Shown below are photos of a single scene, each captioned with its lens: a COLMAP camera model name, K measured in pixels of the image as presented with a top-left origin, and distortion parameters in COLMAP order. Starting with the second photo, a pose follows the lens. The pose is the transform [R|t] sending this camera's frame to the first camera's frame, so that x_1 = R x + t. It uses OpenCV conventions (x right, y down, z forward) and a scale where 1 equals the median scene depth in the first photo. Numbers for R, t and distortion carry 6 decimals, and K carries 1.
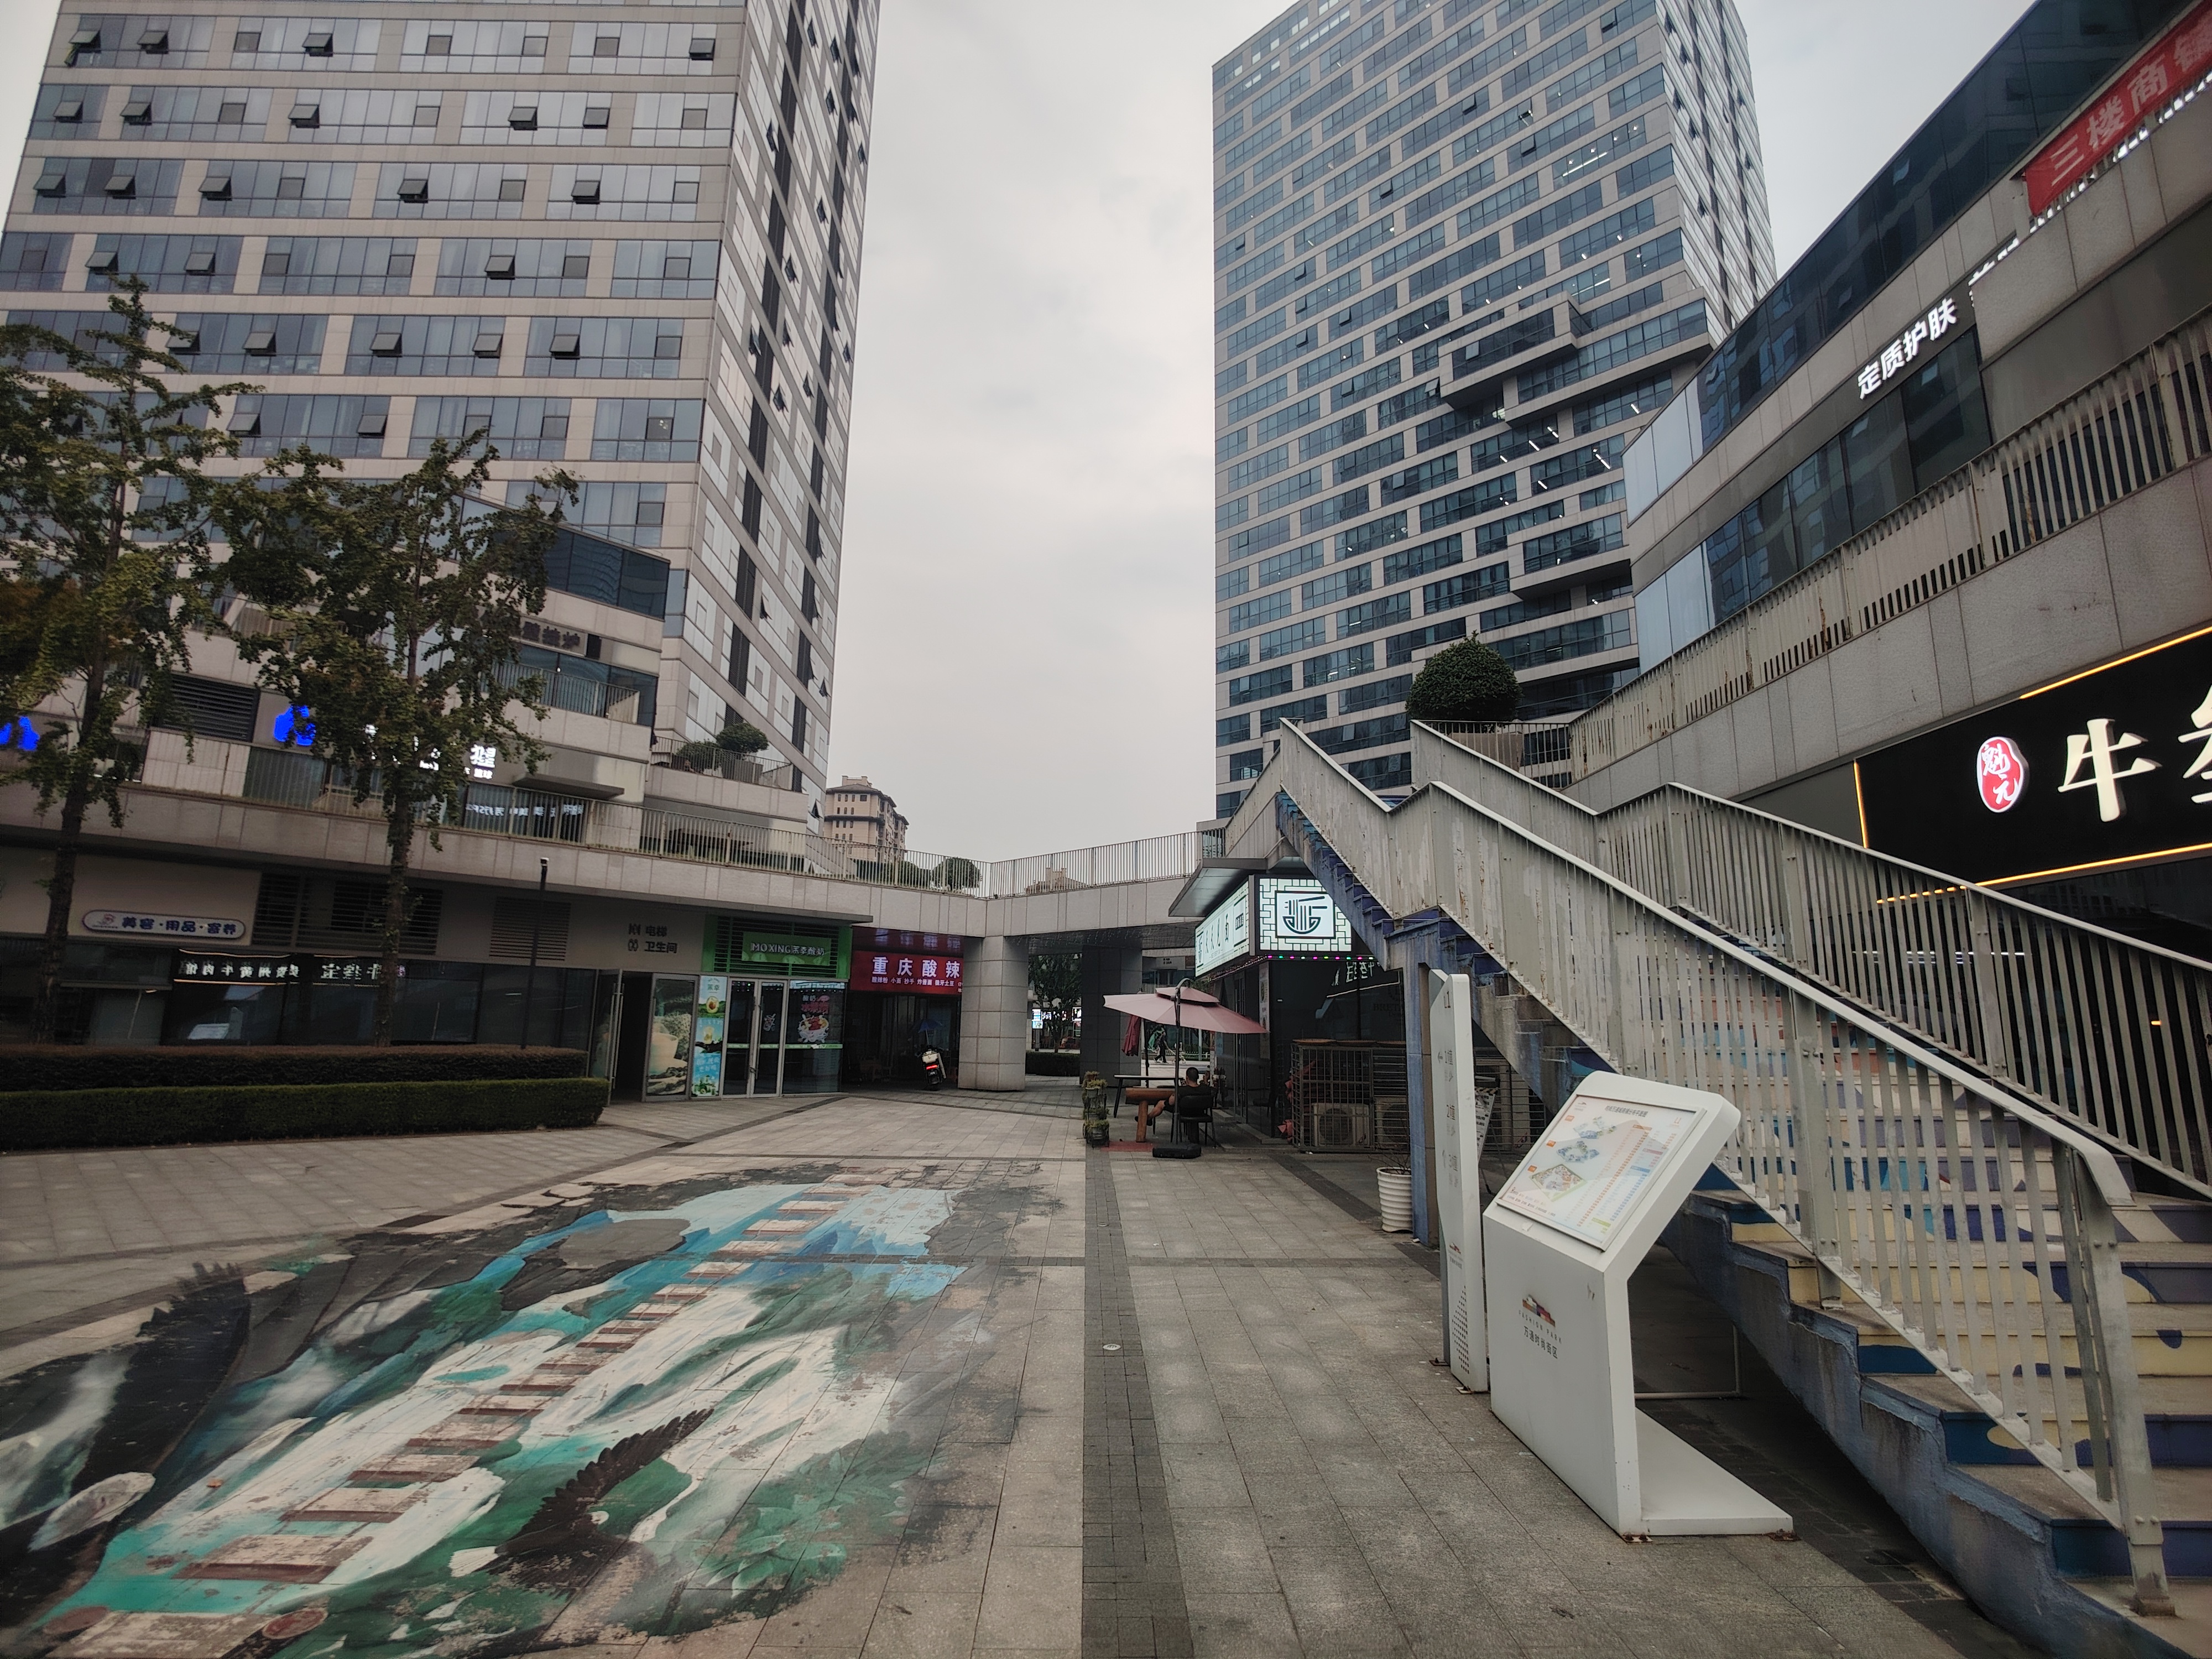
lens RADIAL K [[1075.2, 0, 1097.1], [0, 1075.2, 830.4], [0, 0, 1]] dist [-0.021561, 0.002931]
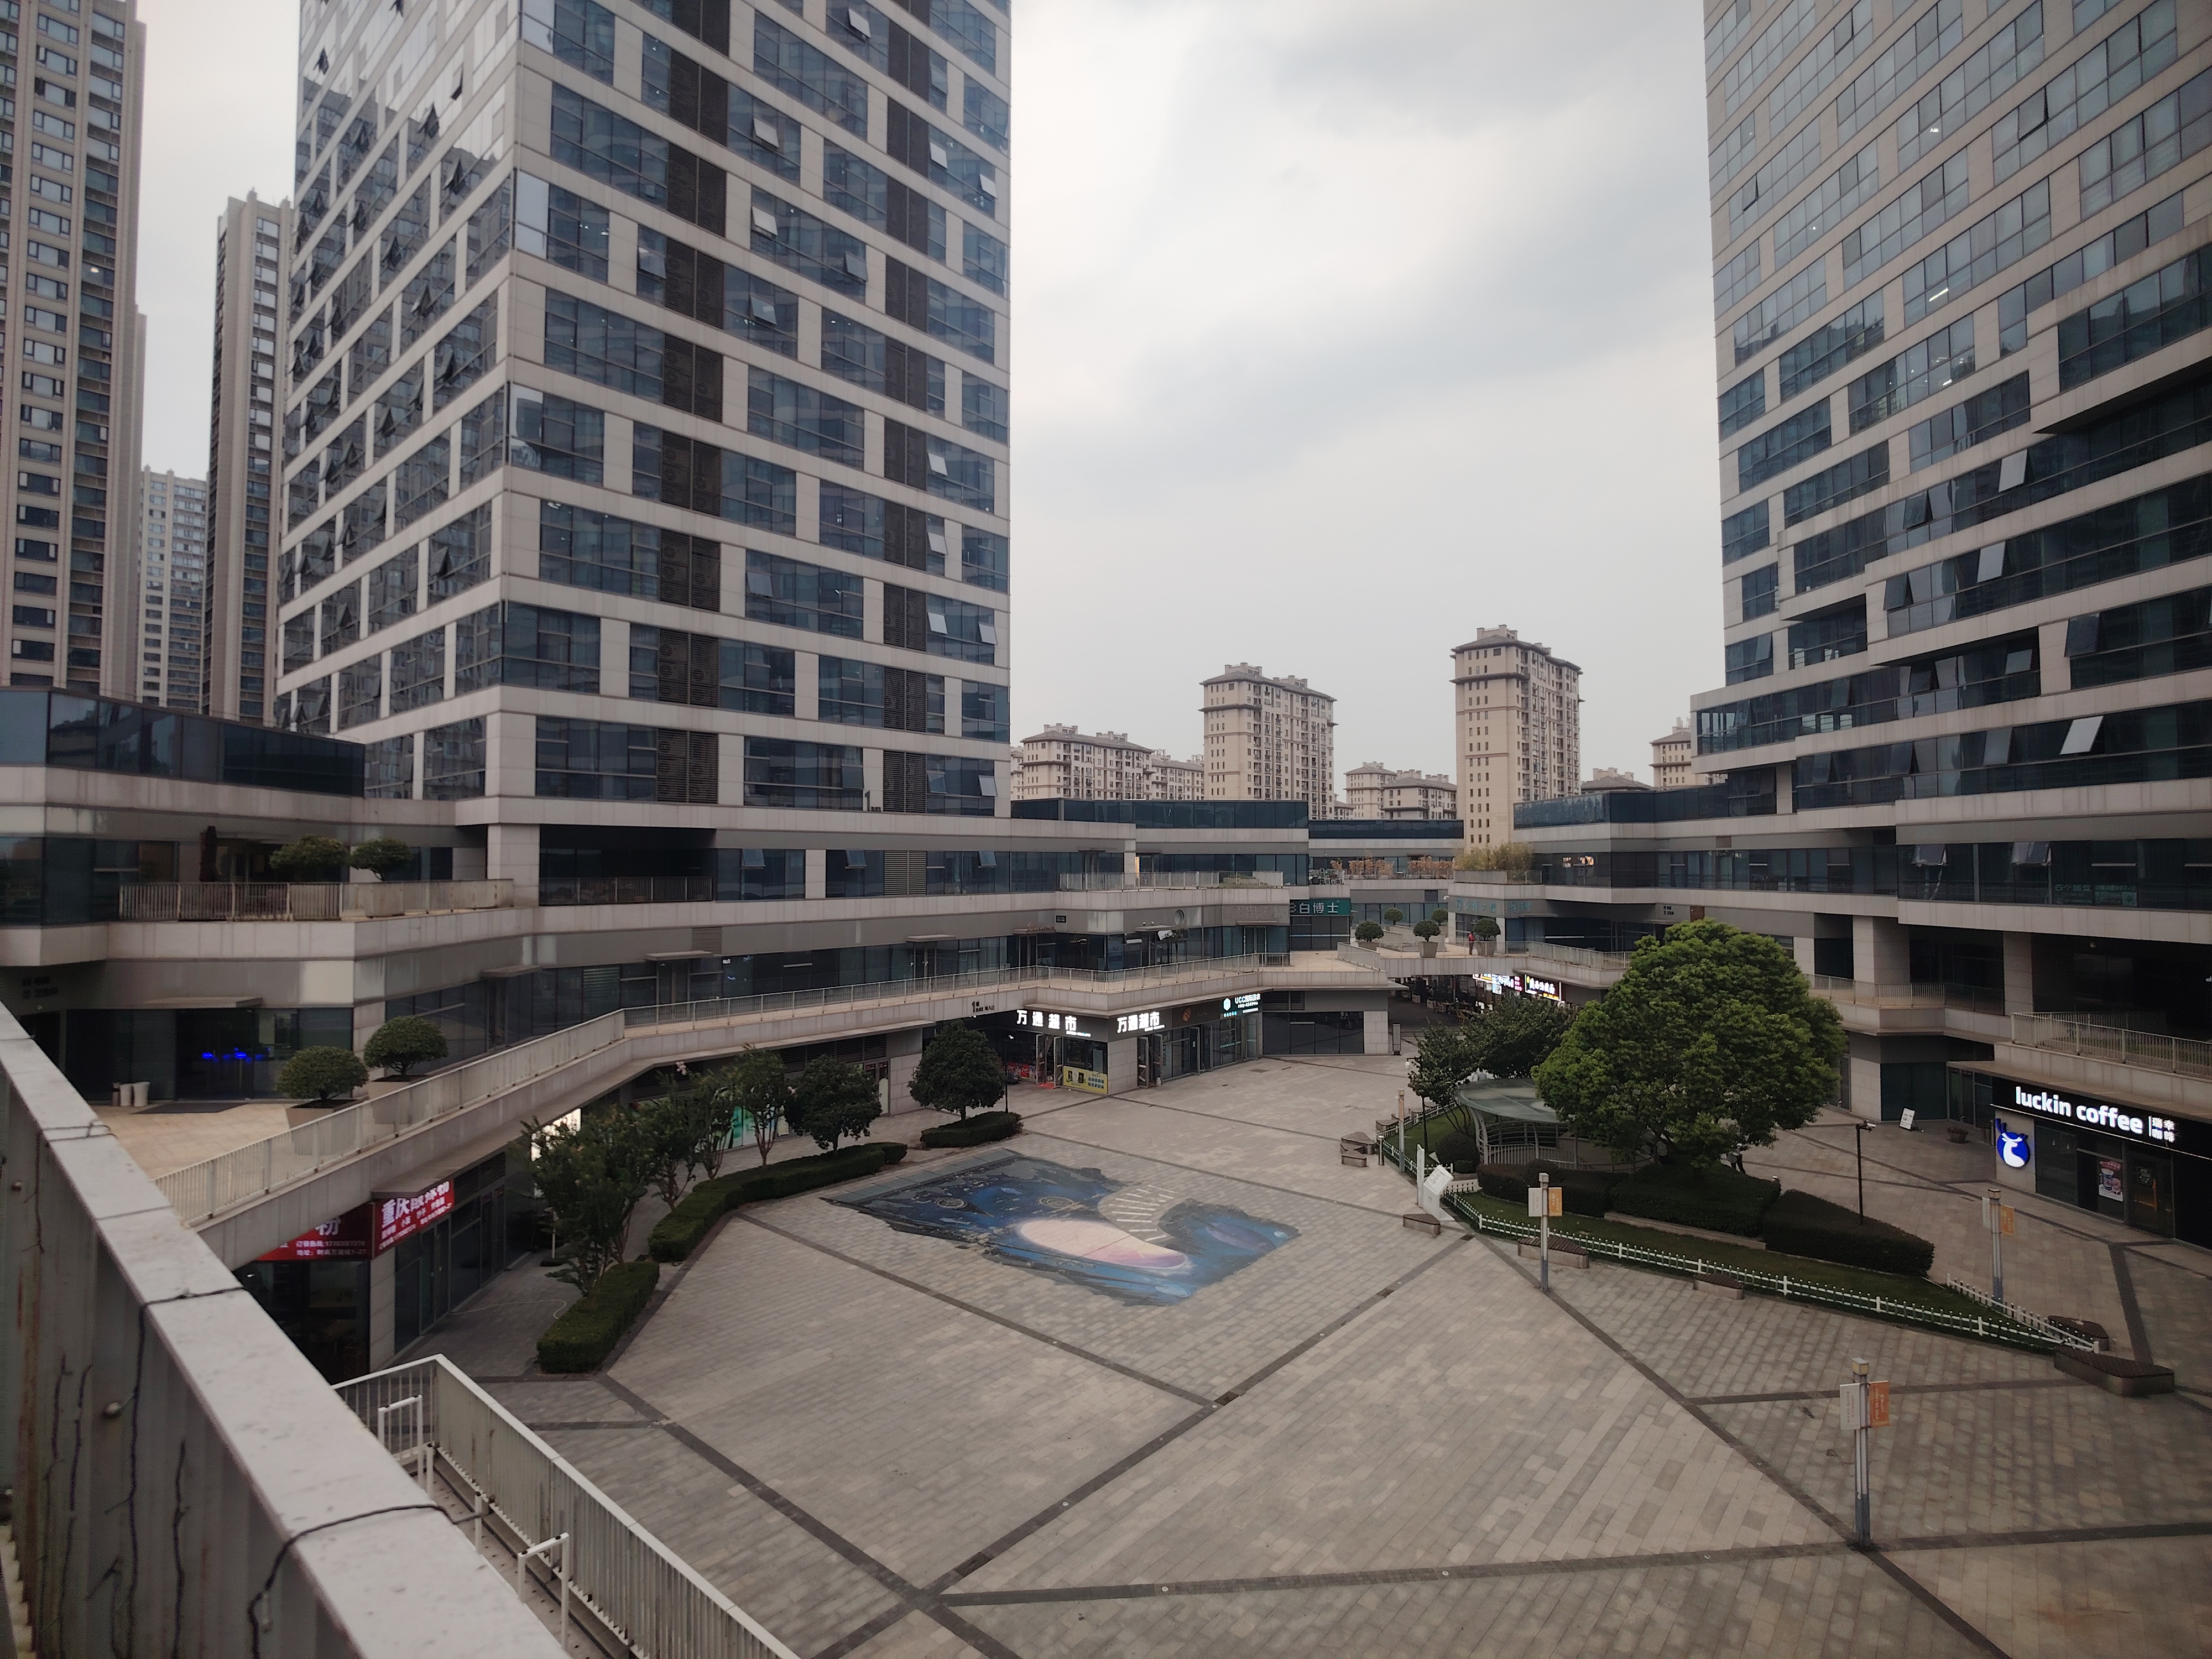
lens RADIAL K [[1075.2, 0, 1097.1], [0, 1075.2, 830.4], [0, 0, 1]] dist [-0.021561, 0.002931]
pose [[0.746495, -0.034551, -0.664494, 0.323347], [0.132570, 0.986352, 0.097643, -0.047422], [0.652051, -0.160982, 0.740887, 0.394856]]
